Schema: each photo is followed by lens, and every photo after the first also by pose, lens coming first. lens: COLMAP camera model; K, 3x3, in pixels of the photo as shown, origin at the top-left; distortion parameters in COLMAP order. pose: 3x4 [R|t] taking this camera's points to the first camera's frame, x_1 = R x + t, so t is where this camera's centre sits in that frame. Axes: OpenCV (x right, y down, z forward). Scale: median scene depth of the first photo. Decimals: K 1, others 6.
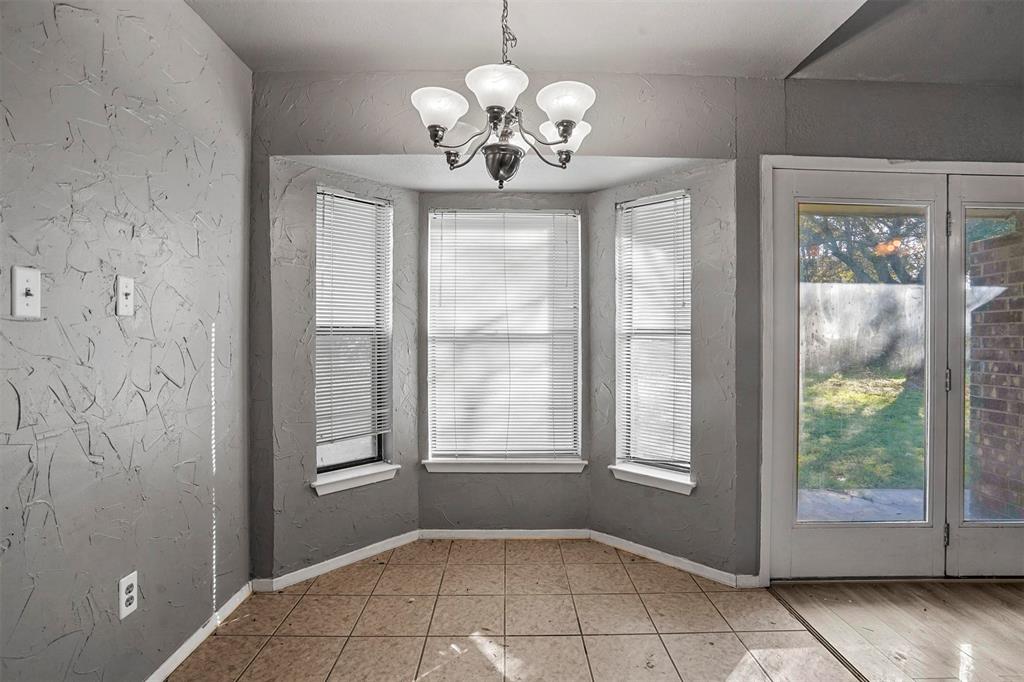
lens RADIAL K [[486.6, 0, 514.2], [0, 486.6, 332.7], [0, 0, 1]] dist [-0.050414, 0.017647]
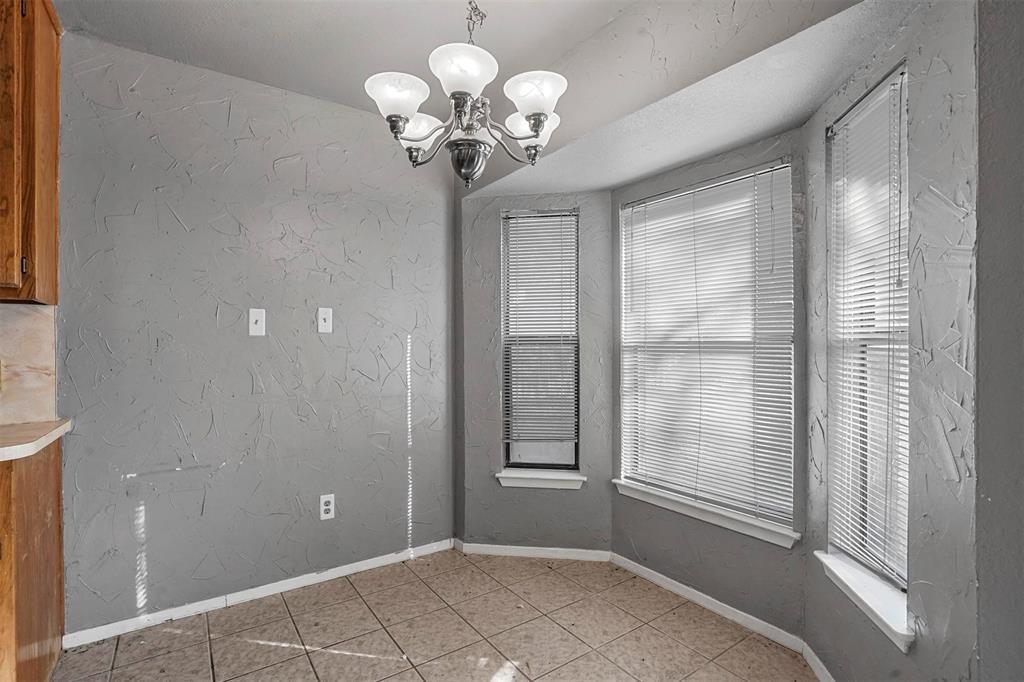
lens RADIAL K [[486.6, 0, 509.8], [0, 486.6, 346.1], [0, 0, 1]] dist [-0.050414, 0.017647]
pose [[0.562305, 0.000155, -0.826930, 0.518797], [0.006041, 0.999973, 0.004295, 0.004047], [0.826908, -0.007411, 0.562289, 0.352304]]
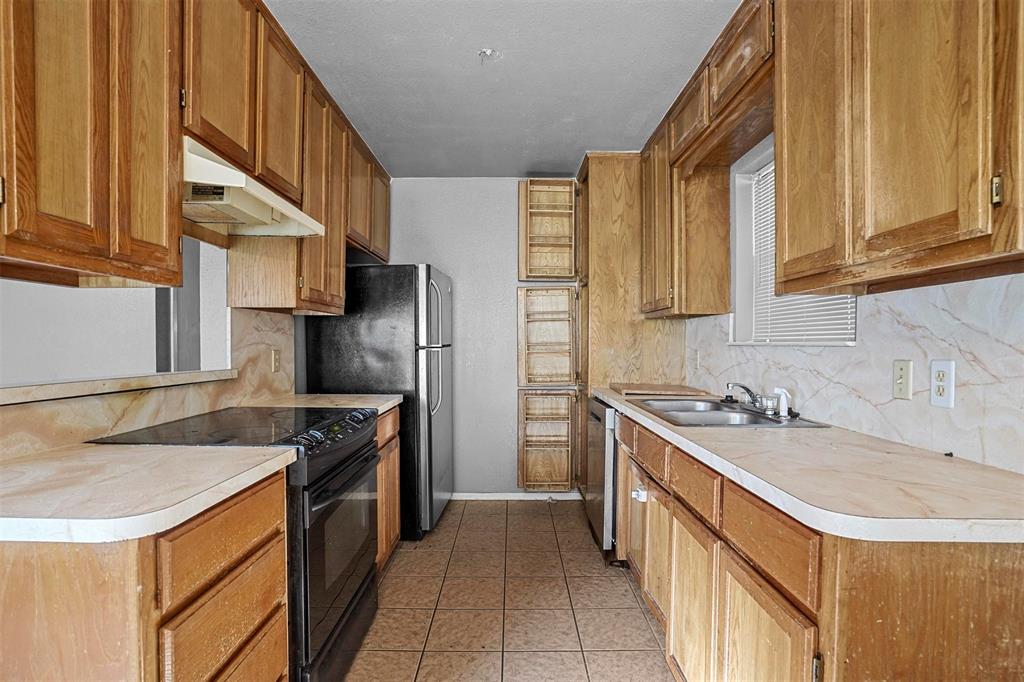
lens RADIAL K [[486.6, 0, 497.2], [0, 486.6, 351.4], [0, 0, 1]] dist [-0.050414, 0.017647]
pose [[-0.999924, 0.001728, 0.012214, 0.002444], [0.001849, 0.999949, 0.009916, 0.004602], [-0.012196, 0.009938, -0.999876, 0.499715]]
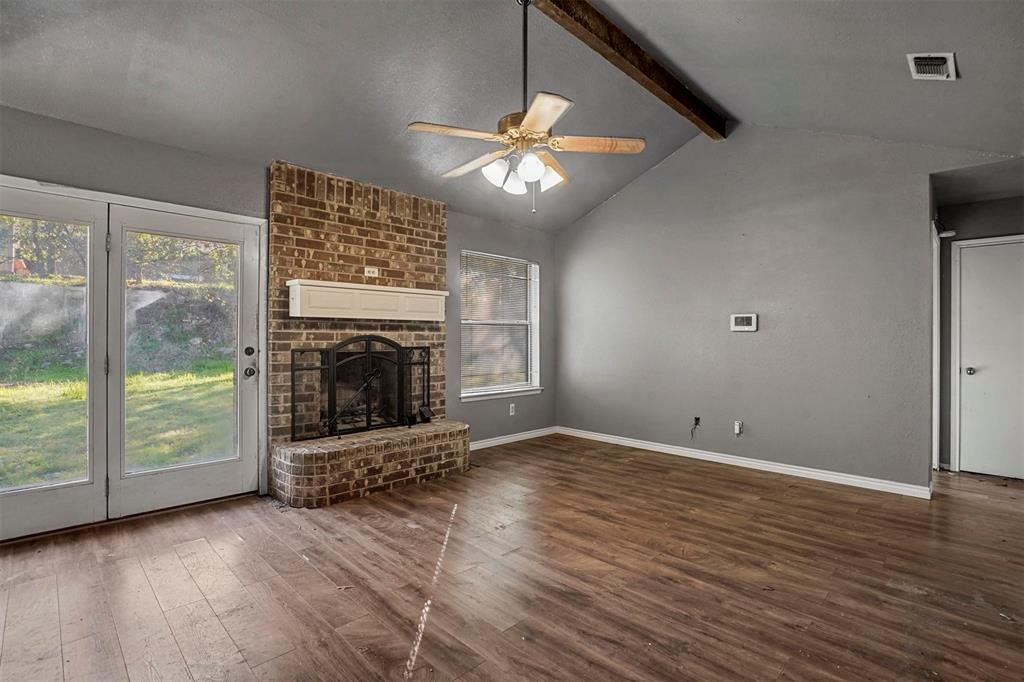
lens RADIAL K [[486.6, 0, 514.3], [0, 486.6, 334.2], [0, 0, 1]] dist [-0.050414, 0.017647]
pose [[0.707820, 0.005327, 0.706373, 0.709712], [-0.010201, 0.999944, 0.002681, -0.002400], [-0.706319, -0.009103, 0.707835, -0.617876]]
